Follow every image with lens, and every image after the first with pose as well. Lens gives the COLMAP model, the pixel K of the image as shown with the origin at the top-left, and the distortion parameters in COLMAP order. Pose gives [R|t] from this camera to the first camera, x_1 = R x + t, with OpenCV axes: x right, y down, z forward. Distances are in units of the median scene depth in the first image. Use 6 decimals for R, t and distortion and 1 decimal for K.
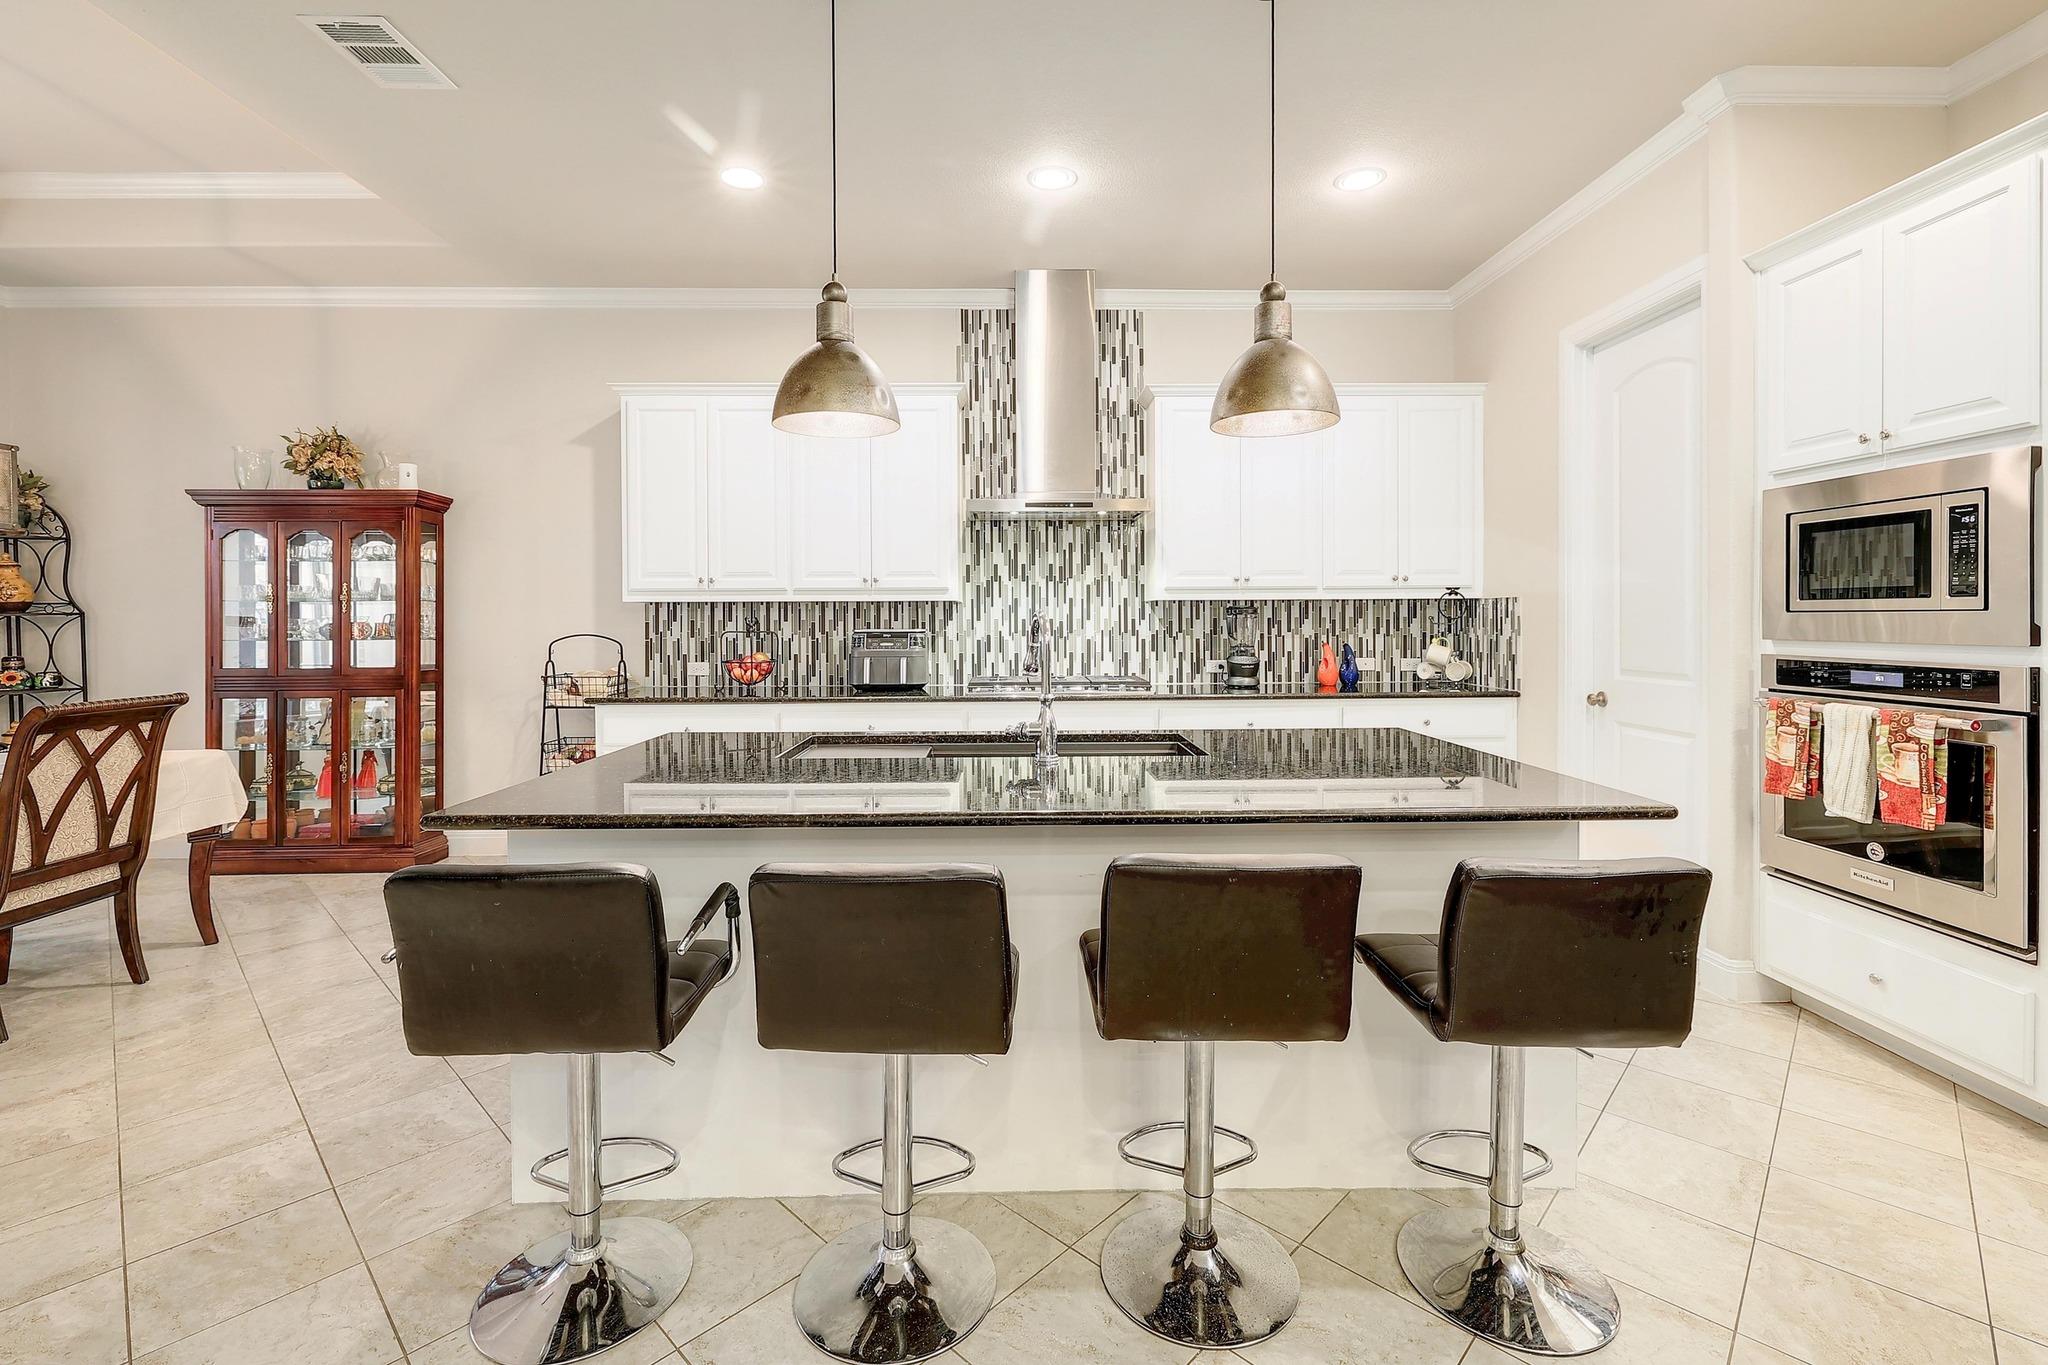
lens RADIAL K [[896.8, 0, 1026.2], [0, 896.8, 625.0], [0, 0, 1]] dist [-0.002861, 0.000515]
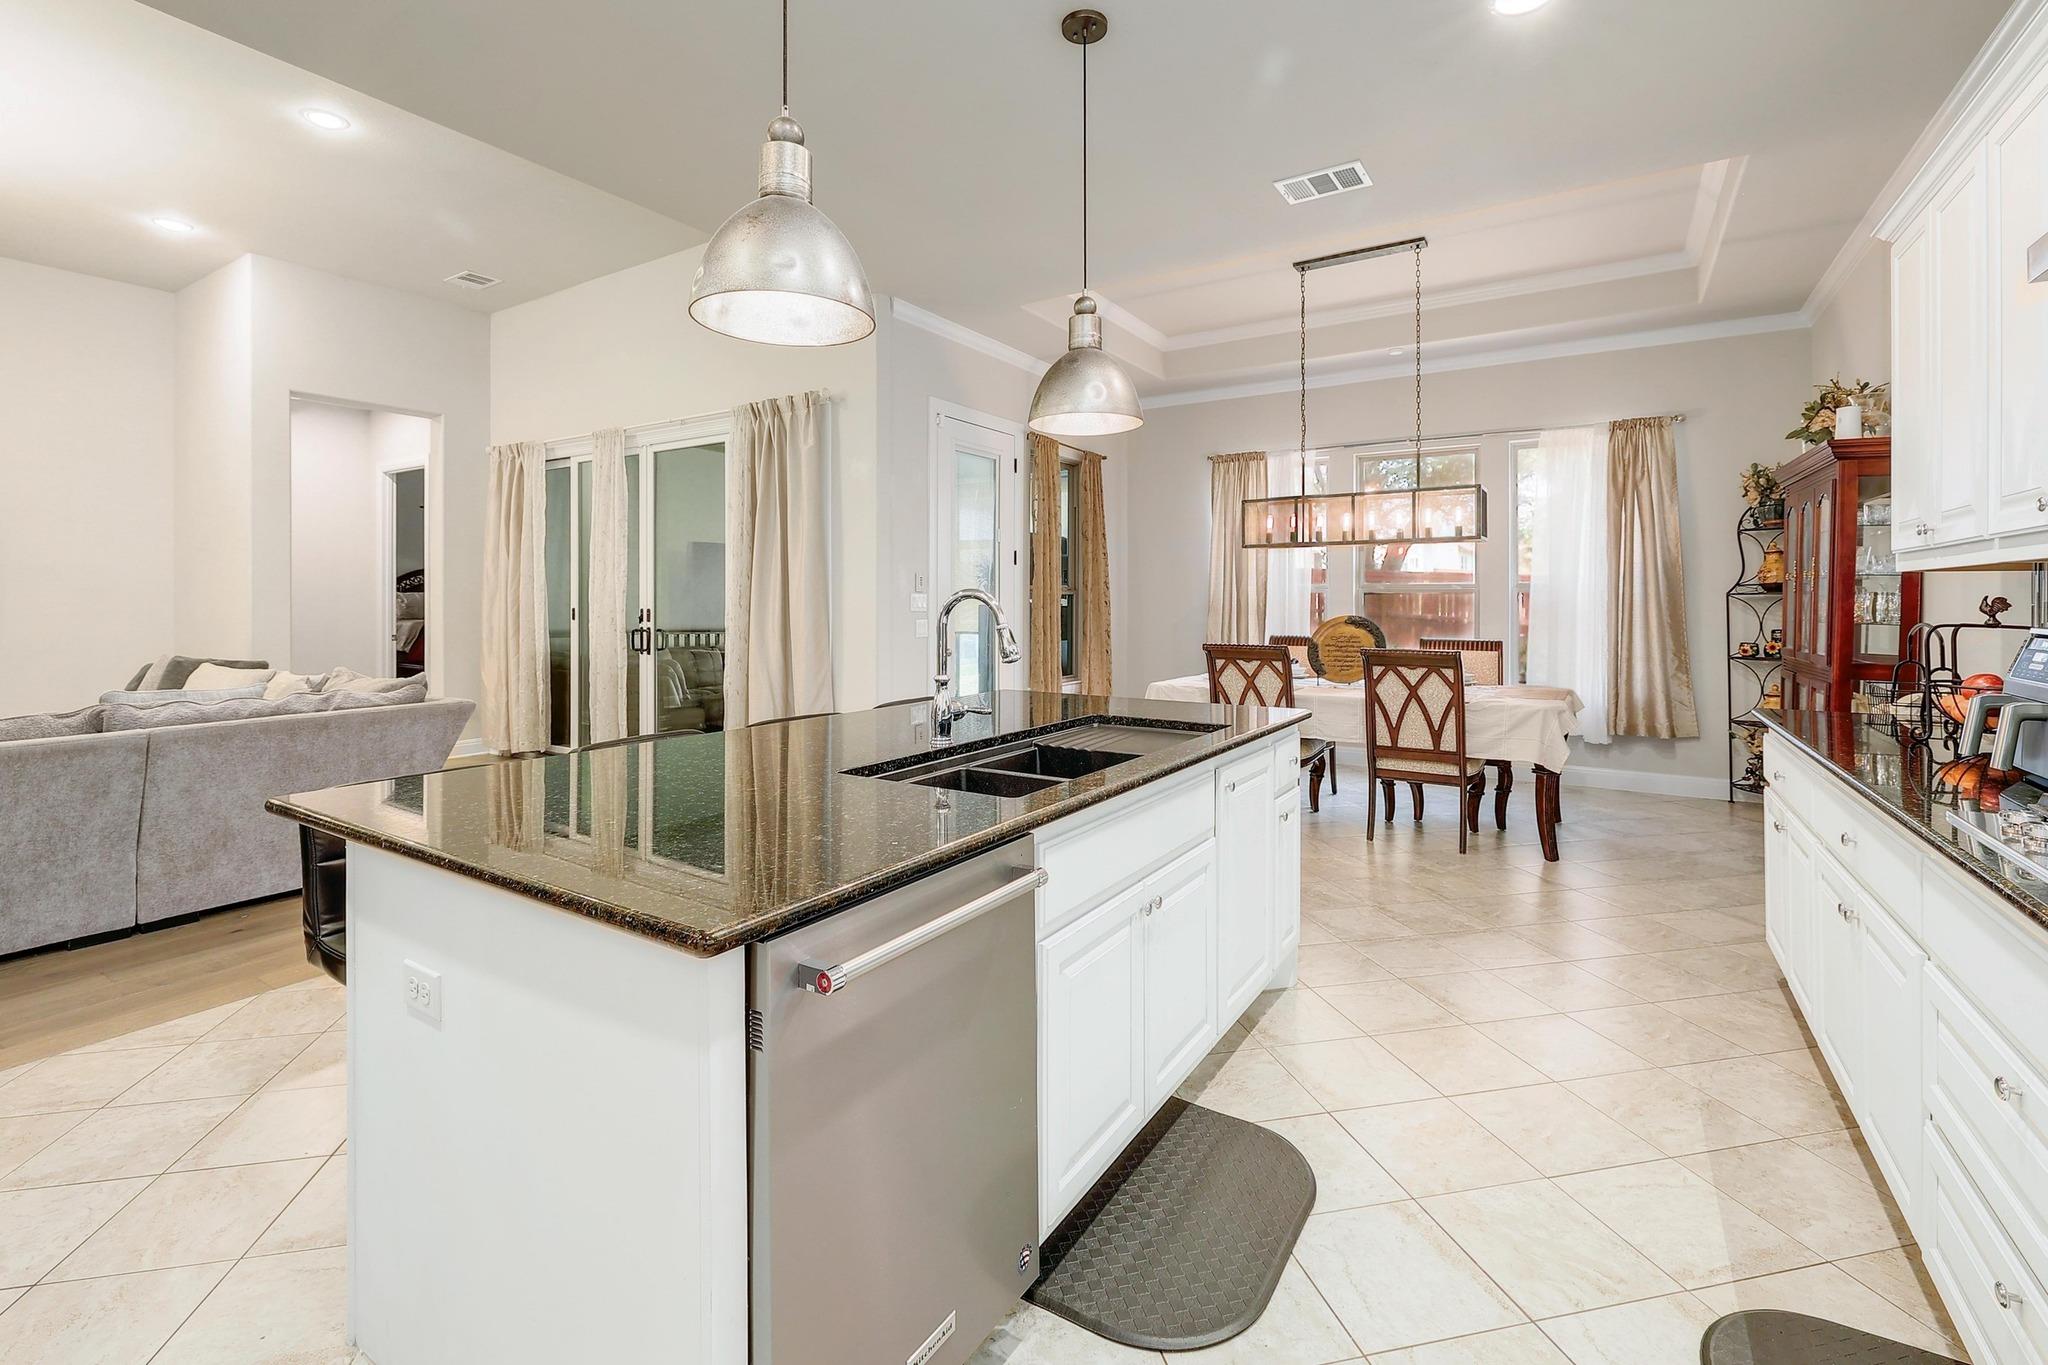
lens RADIAL K [[896.8, 0, 1031.0], [0, 896.8, 603.7], [0, 0, 1]] dist [-0.002861, 0.000515]
pose [[-0.552391, 0.007783, -0.833549, 0.386116], [-0.006230, 0.999890, 0.013465, -0.007635], [0.833562, 0.012631, -0.552282, 0.807147]]
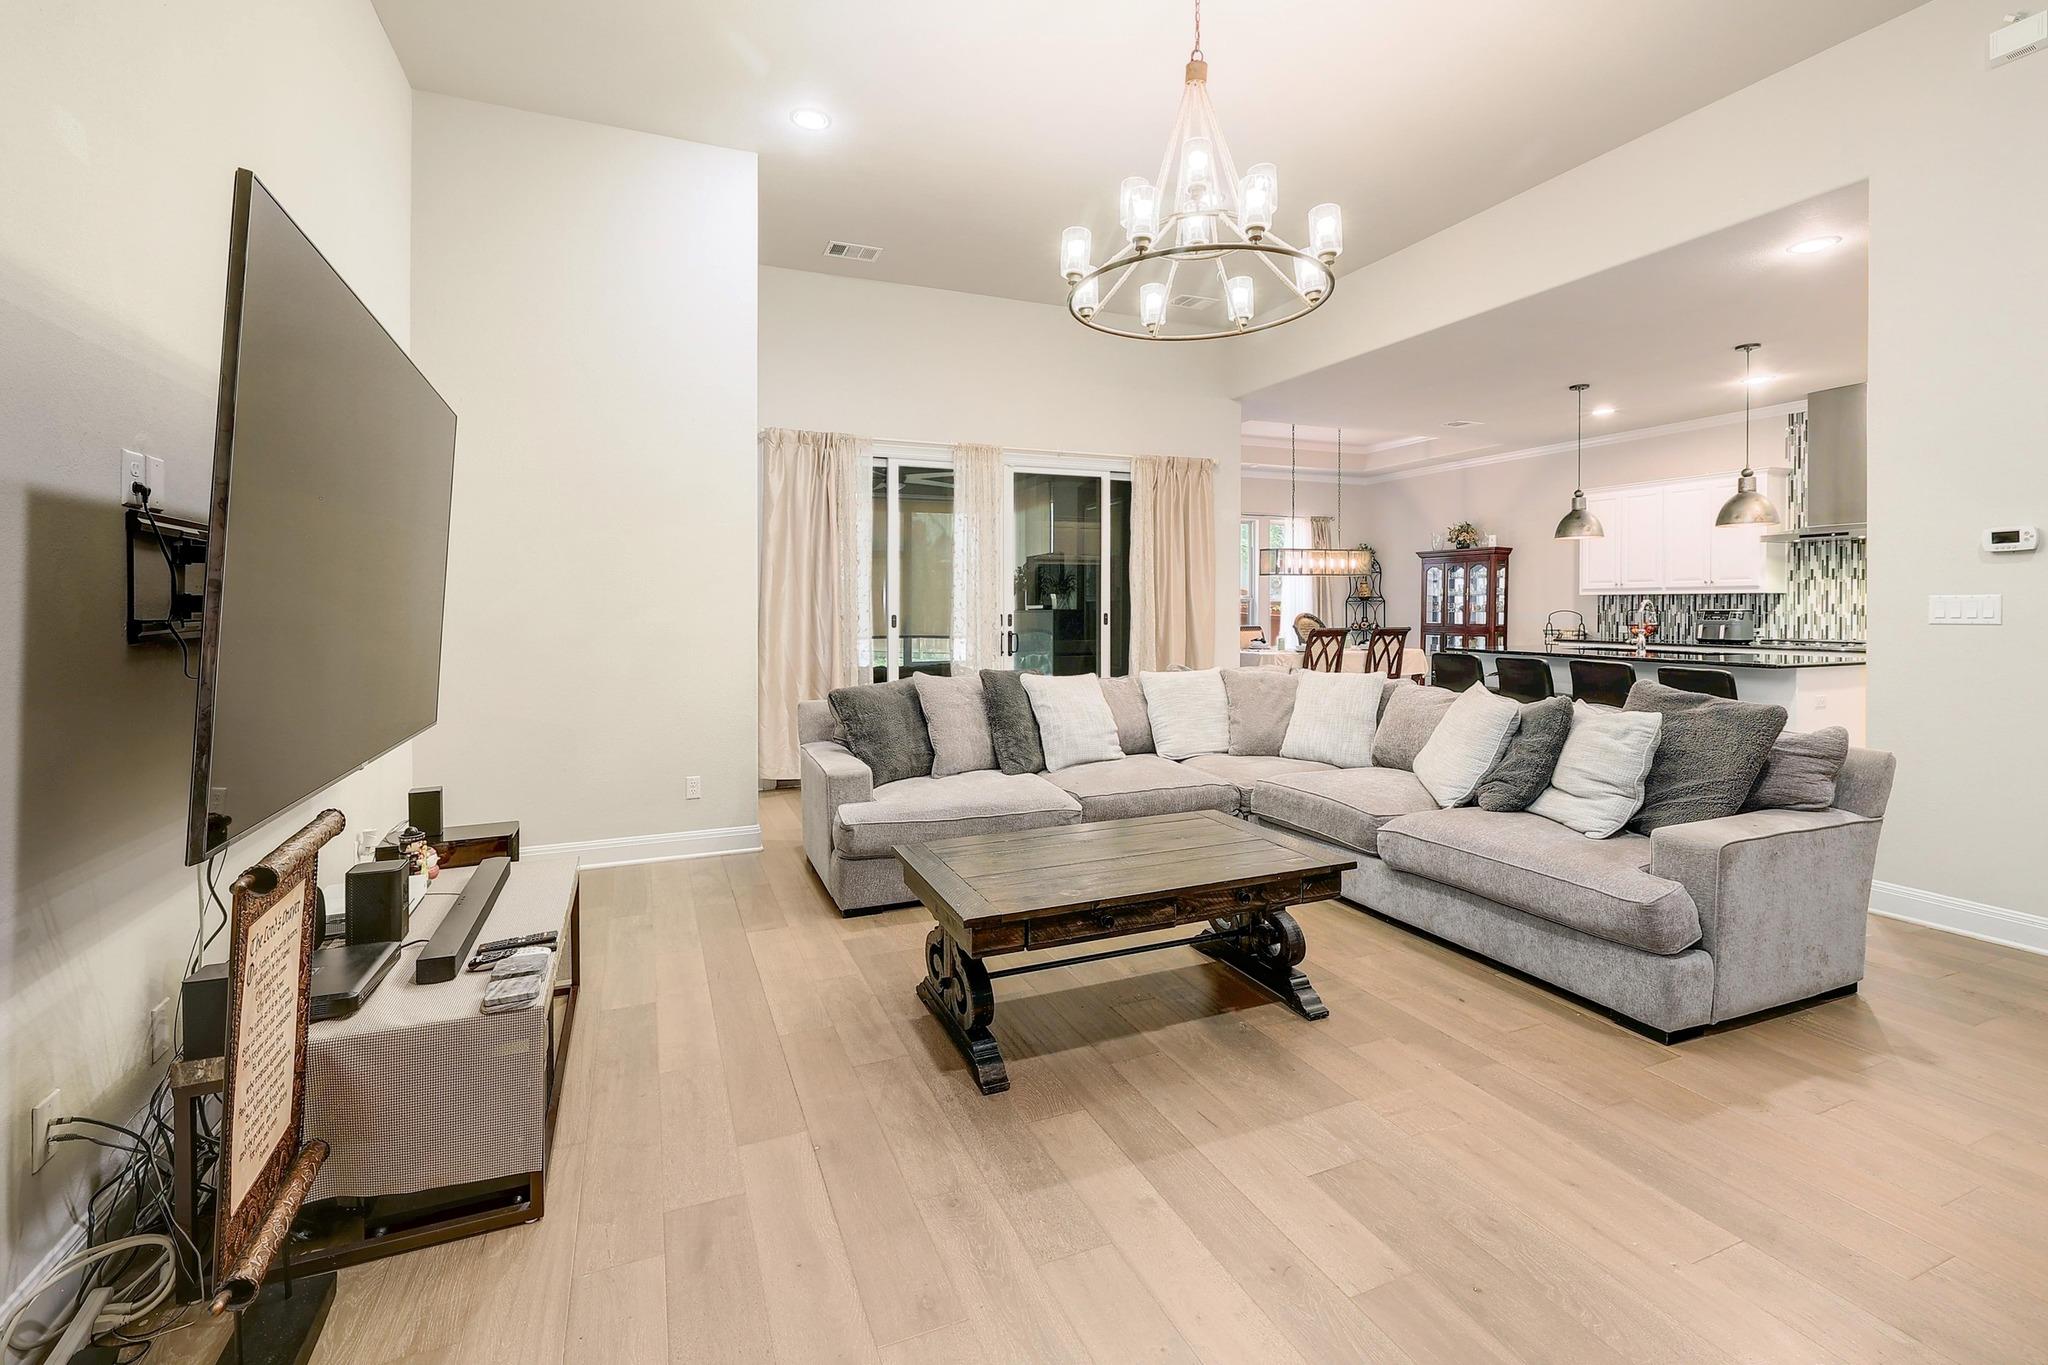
lens RADIAL K [[896.8, 0, 1016.9], [0, 896.8, 616.3], [0, 0, 1]] dist [-0.002861, 0.000515]
pose [[0.367528, 0.014289, -0.929903, 0.962607], [-0.007127, 0.999896, 0.012547, 0.006300], [0.929985, 0.002016, 0.367592, -0.938161]]
